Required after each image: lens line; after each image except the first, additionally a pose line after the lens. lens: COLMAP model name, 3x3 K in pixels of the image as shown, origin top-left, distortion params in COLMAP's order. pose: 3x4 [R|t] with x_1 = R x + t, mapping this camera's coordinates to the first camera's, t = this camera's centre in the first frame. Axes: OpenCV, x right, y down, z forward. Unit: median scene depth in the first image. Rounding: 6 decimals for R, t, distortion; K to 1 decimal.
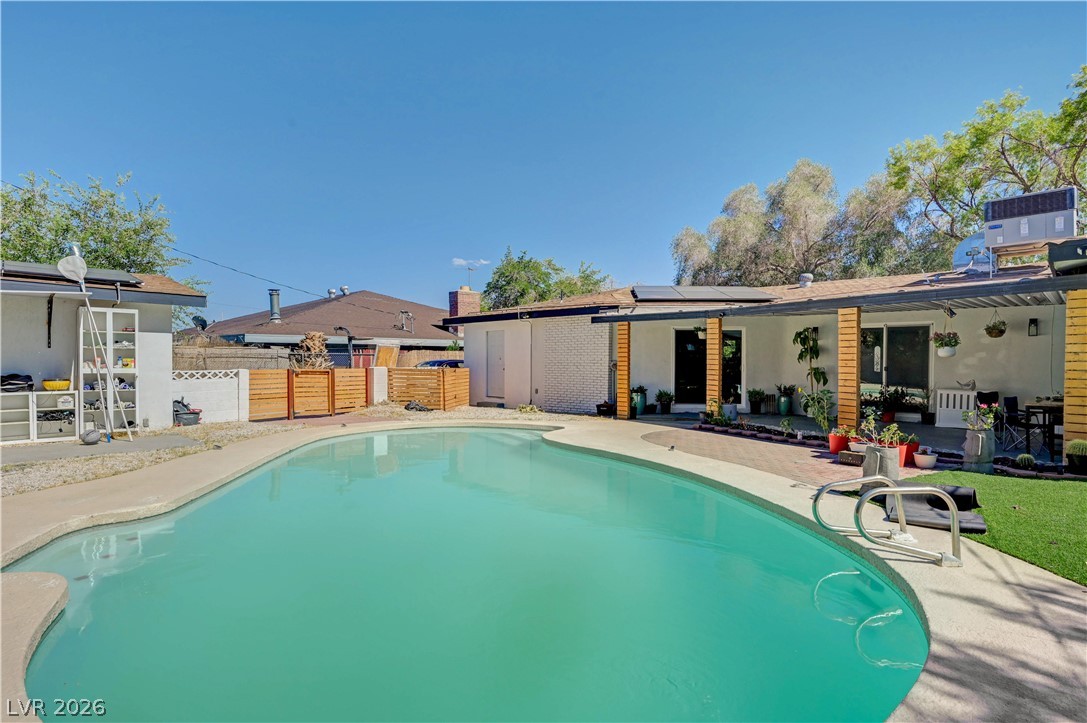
lens RADIAL K [[554.9, 0, 547.1], [0, 554.9, 361.7], [0, 0, 1]] dist [-0.000344, -0.000013]
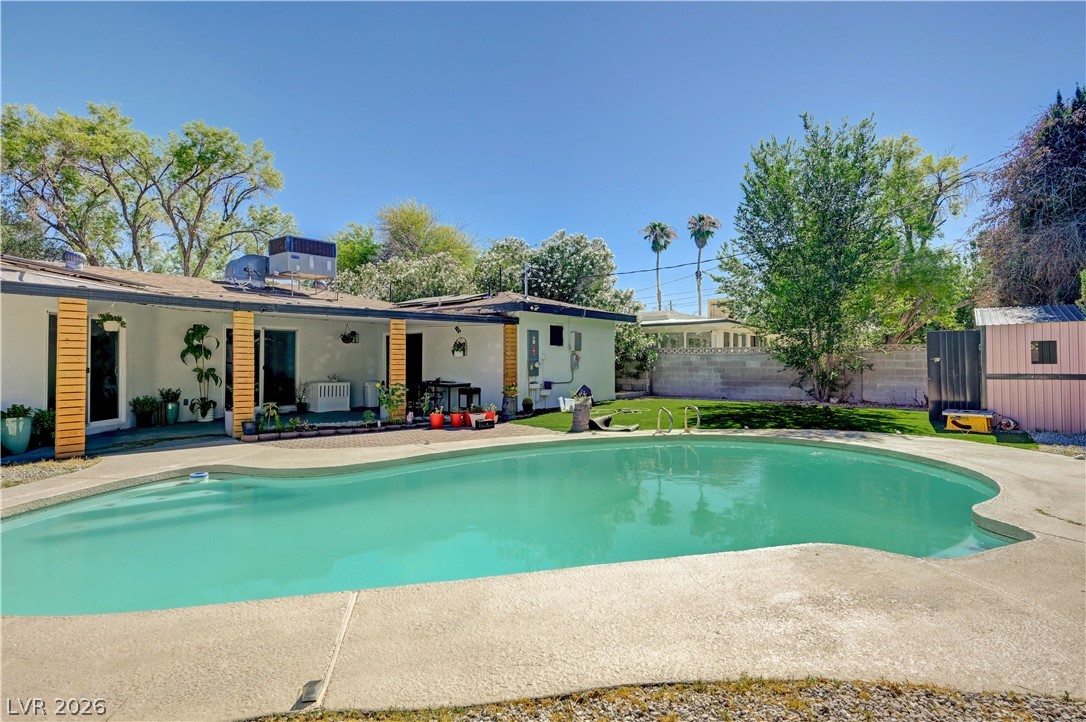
lens RADIAL K [[554.3, 0, 546.6], [0, 554.3, 361.2], [0, 0, 1]] dist [-0.000344, -0.000013]
pose [[-0.148962, -0.005520, 0.988828, -0.513688], [0.005498, 0.999964, 0.006411, -0.003648], [-0.988828, 0.006391, -0.148926, 0.555339]]
